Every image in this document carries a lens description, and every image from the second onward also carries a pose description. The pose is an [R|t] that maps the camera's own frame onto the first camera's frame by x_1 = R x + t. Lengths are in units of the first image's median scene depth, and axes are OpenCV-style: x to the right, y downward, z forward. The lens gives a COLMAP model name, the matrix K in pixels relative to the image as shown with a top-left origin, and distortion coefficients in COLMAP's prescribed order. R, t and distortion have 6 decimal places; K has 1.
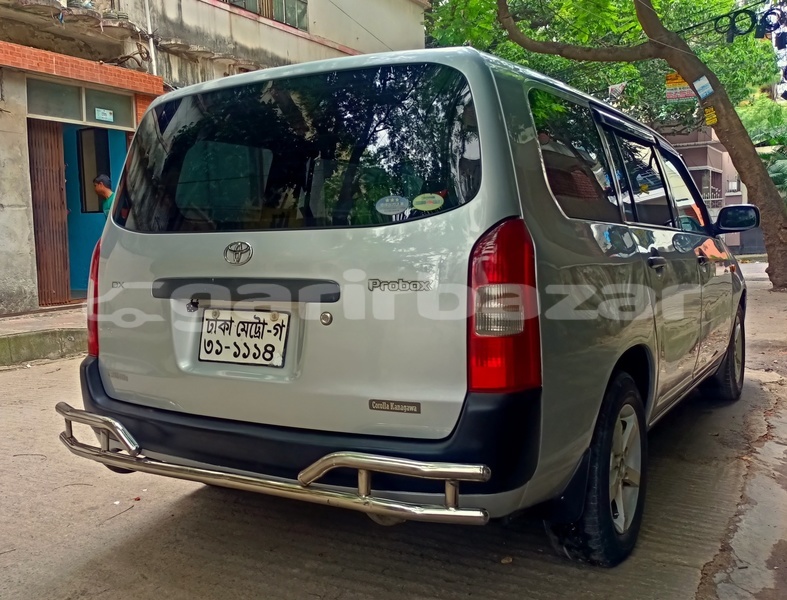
lens RADIAL K [[778.0, 0, 393.2], [0, 778.0, 302.2], [0, 0, 1]] dist [0.010819, 0.000000]
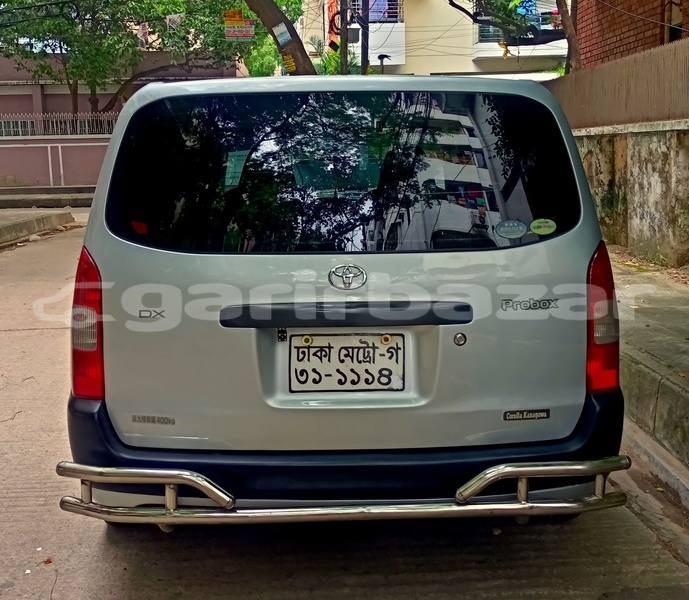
lens RADIAL K [[855.2, 0, 344.7], [0, 855.2, 293.9], [0, 0, 1]] dist [0.053824, 0.000000]
pose [[0.839566, -0.066193, 0.539210, -0.764072], [0.031682, 0.996826, 0.073040, -0.118315], [-0.542333, -0.044239, 0.838998, 0.118534]]
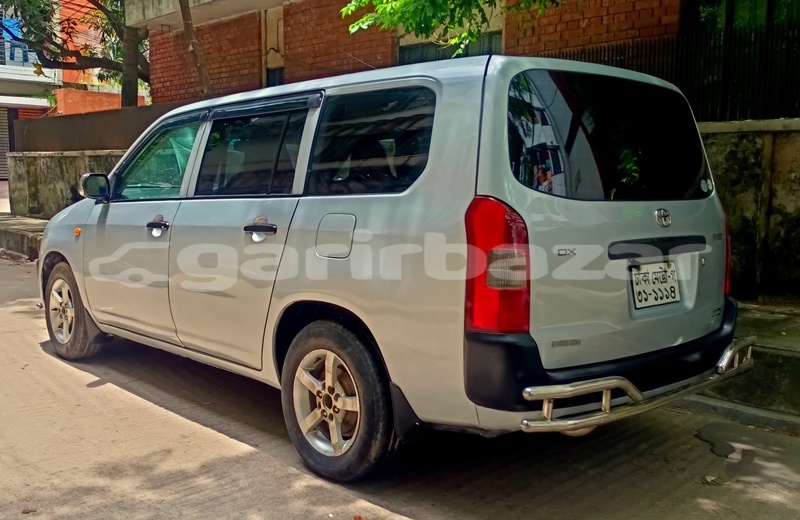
lens RADIAL K [[746.7, 0, 399.9], [0, 746.7, 265.7], [0, 0, 1]] dist [-0.005381, 0.000000]
pose [[0.314158, -0.075664, 0.946351, -1.491012], [0.052530, 0.996677, 0.062250, -0.084527], [-0.947916, 0.030156, 0.317089, 1.013963]]
